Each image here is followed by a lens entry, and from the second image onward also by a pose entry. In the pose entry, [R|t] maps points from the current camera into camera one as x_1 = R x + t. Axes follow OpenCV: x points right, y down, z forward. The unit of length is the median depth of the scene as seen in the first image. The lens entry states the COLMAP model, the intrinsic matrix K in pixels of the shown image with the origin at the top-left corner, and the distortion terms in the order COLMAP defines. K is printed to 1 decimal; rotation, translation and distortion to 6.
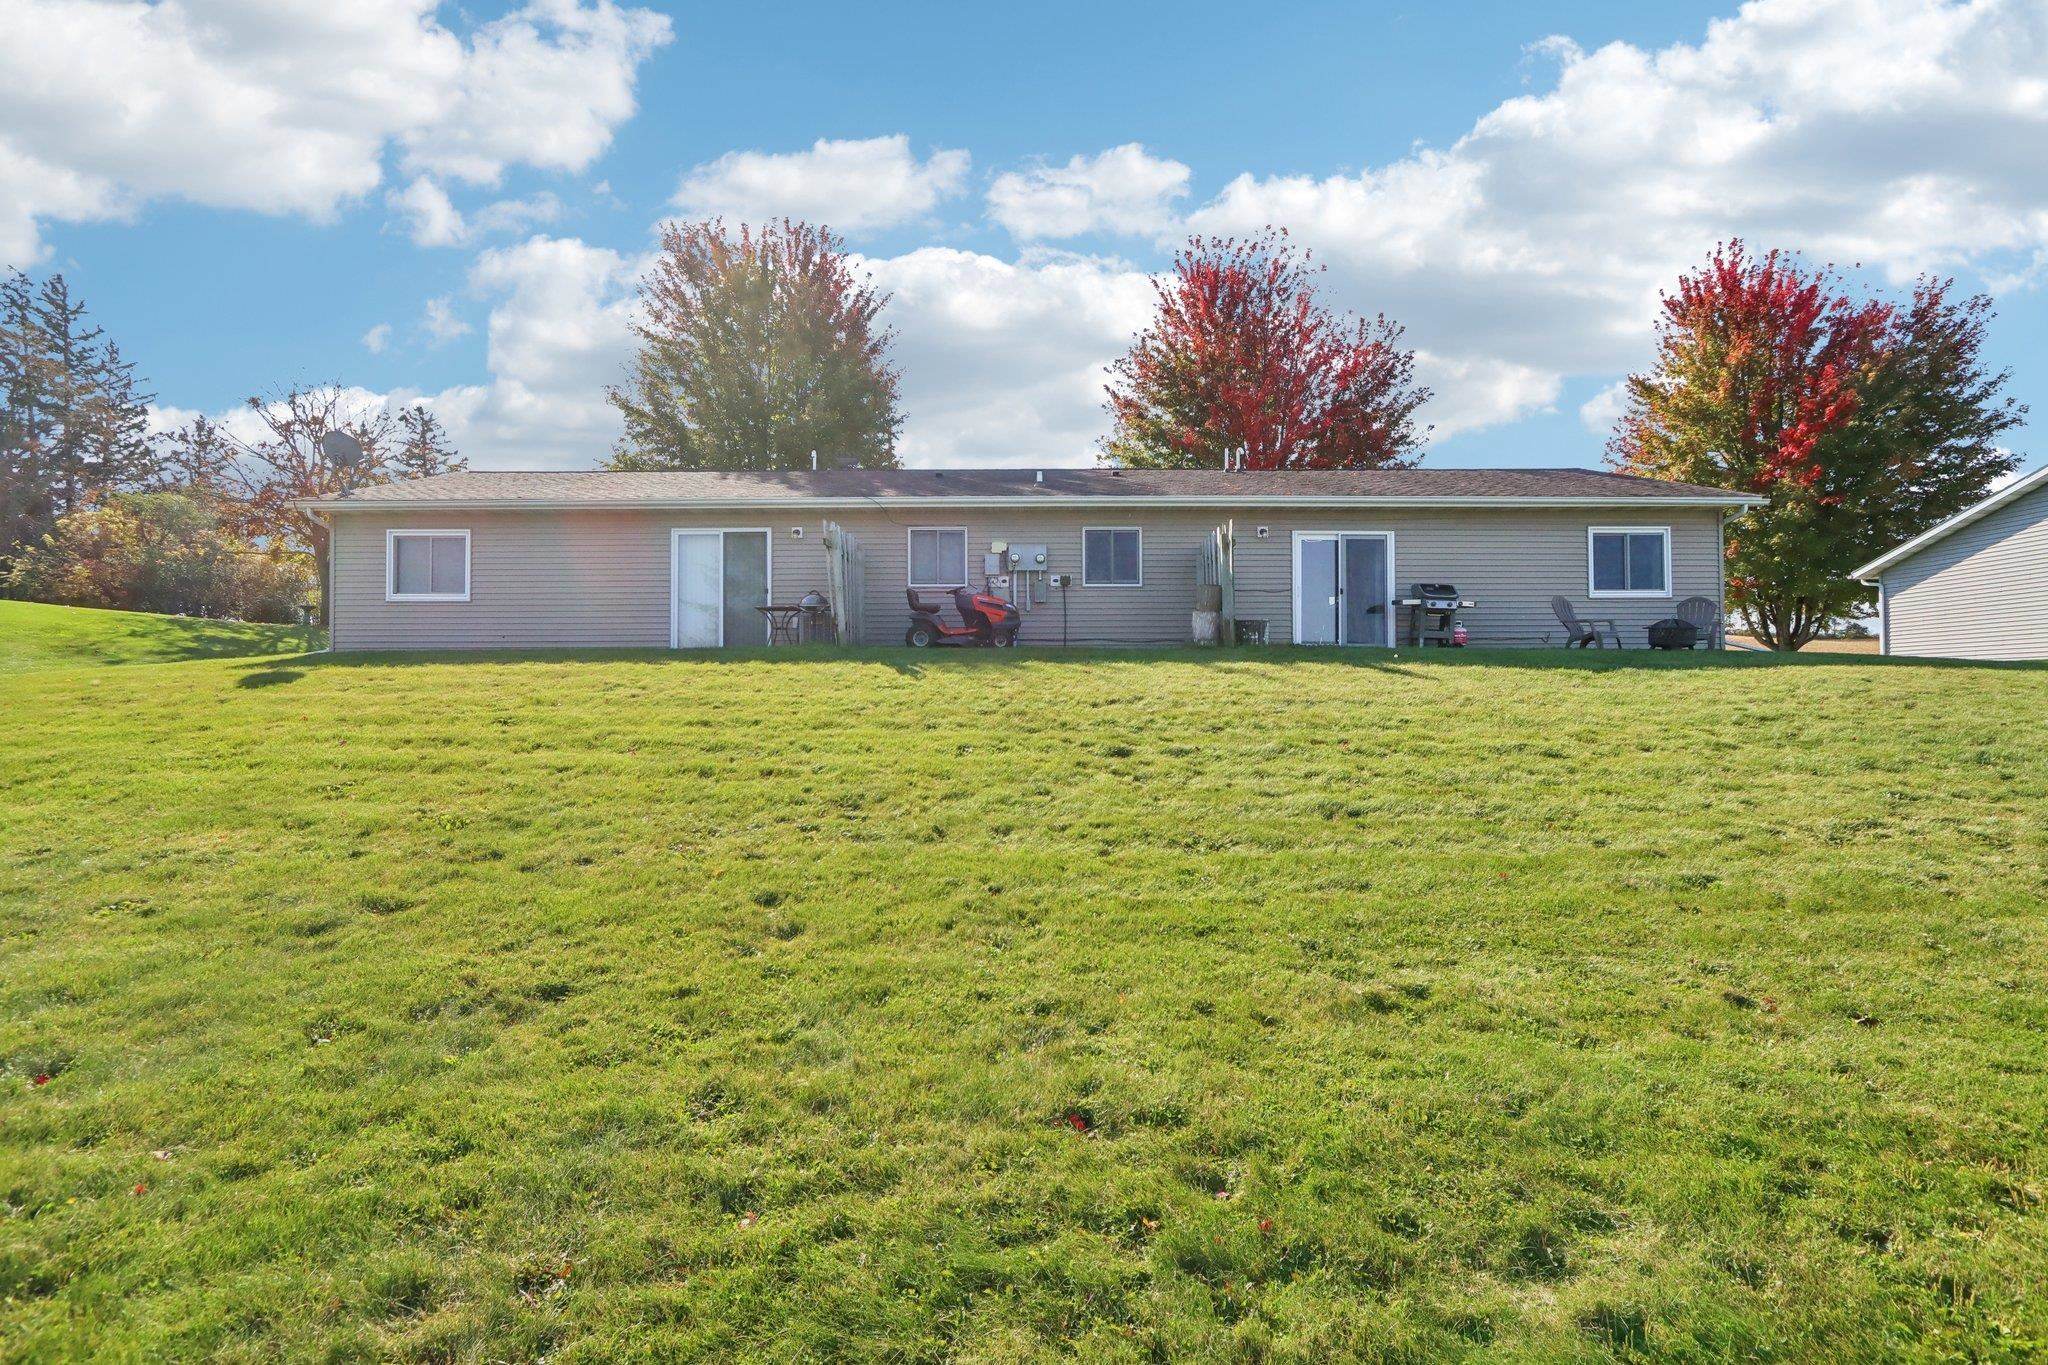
lens RADIAL K [[994.1, 0, 1012.4], [0, 994.1, 683.0], [0, 0, 1]] dist [0.002907, 0.000718]
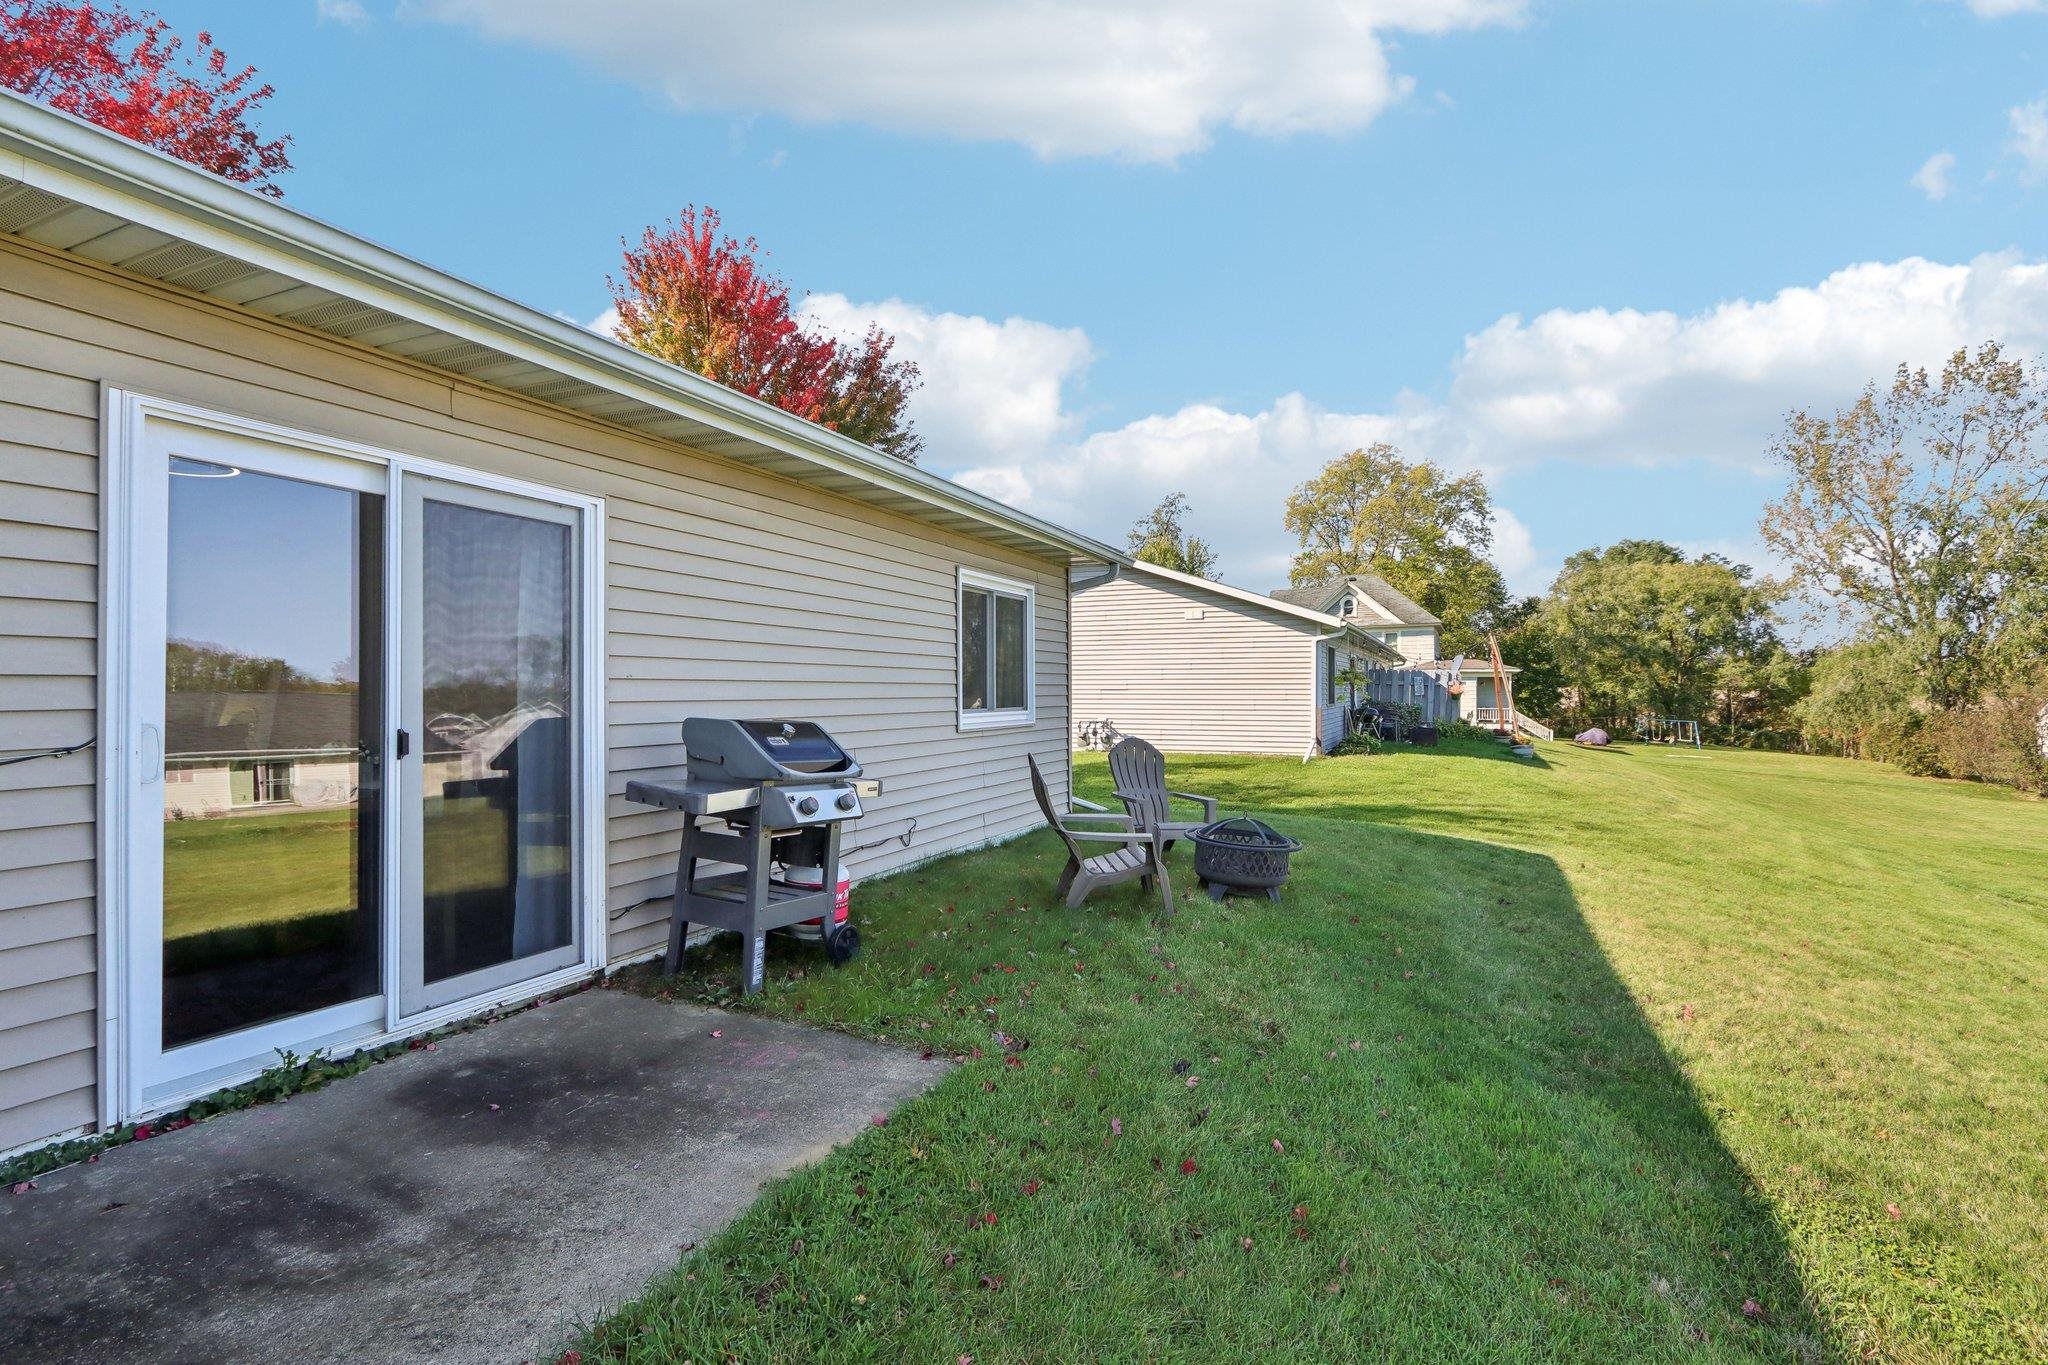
lens RADIAL K [[994.1, 0, 1012.4], [0, 994.1, 683.0], [0, 0, 1]] dist [0.002907, 0.000718]
pose [[0.436570, 0.008335, 0.899632, 0.115472], [-0.009865, 0.999941, -0.004477, -0.060929], [-0.899616, -0.006921, 0.436627, 0.464359]]
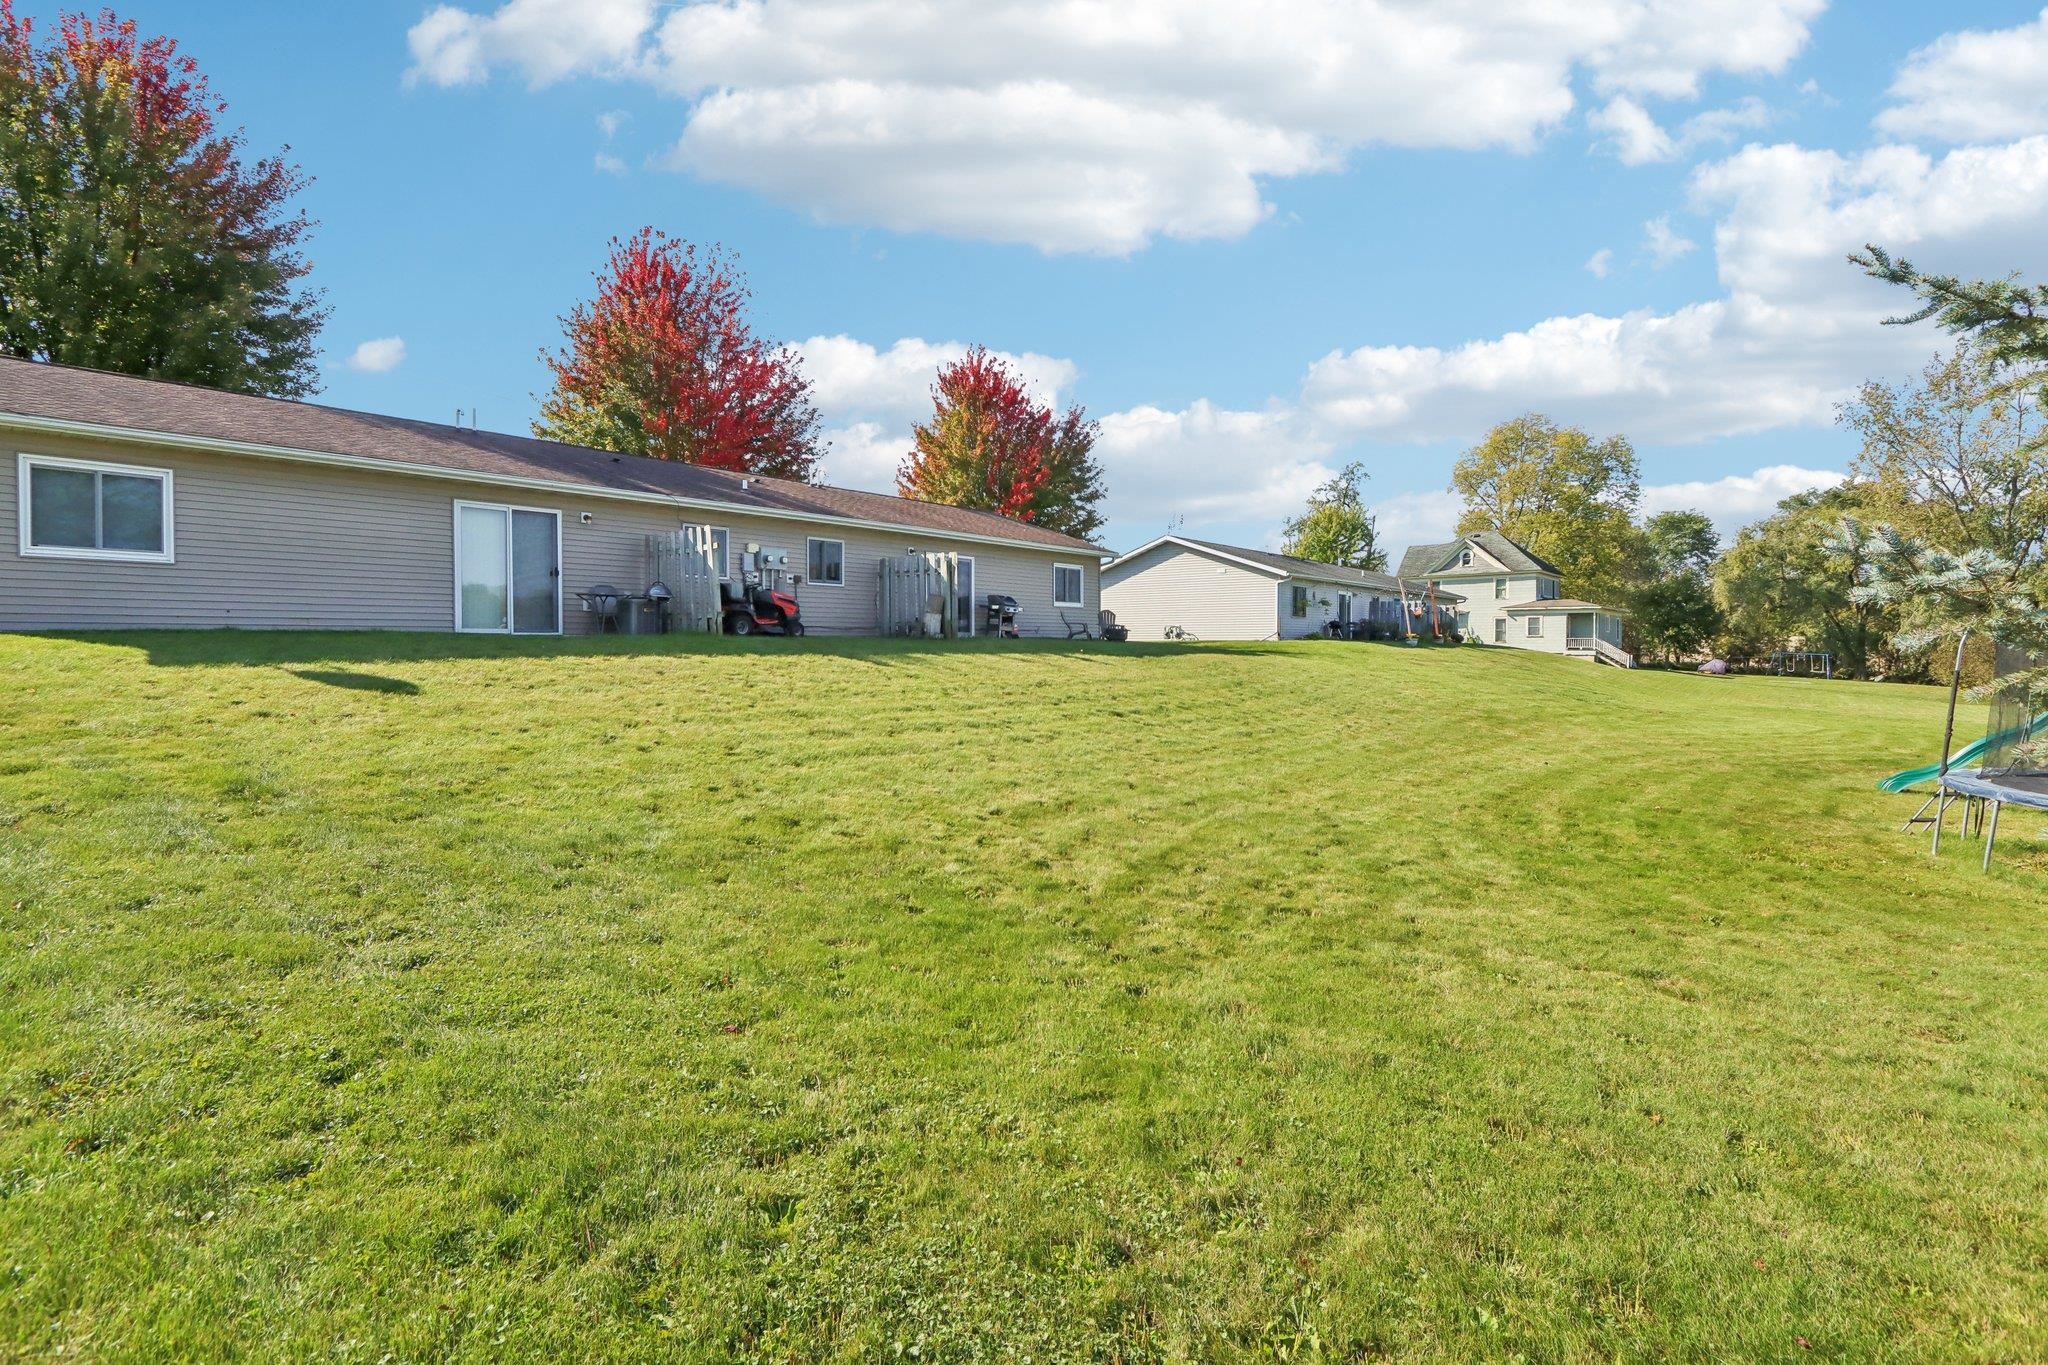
lens RADIAL K [[994.1, 0, 1012.4], [0, 994.1, 683.0], [0, 0, 1]] dist [0.002907, 0.000718]
pose [[0.647708, -0.026908, 0.761414, -0.400147], [-0.009773, 0.999000, 0.043618, -0.018922], [-0.761826, -0.035693, 0.646797, 0.011492]]
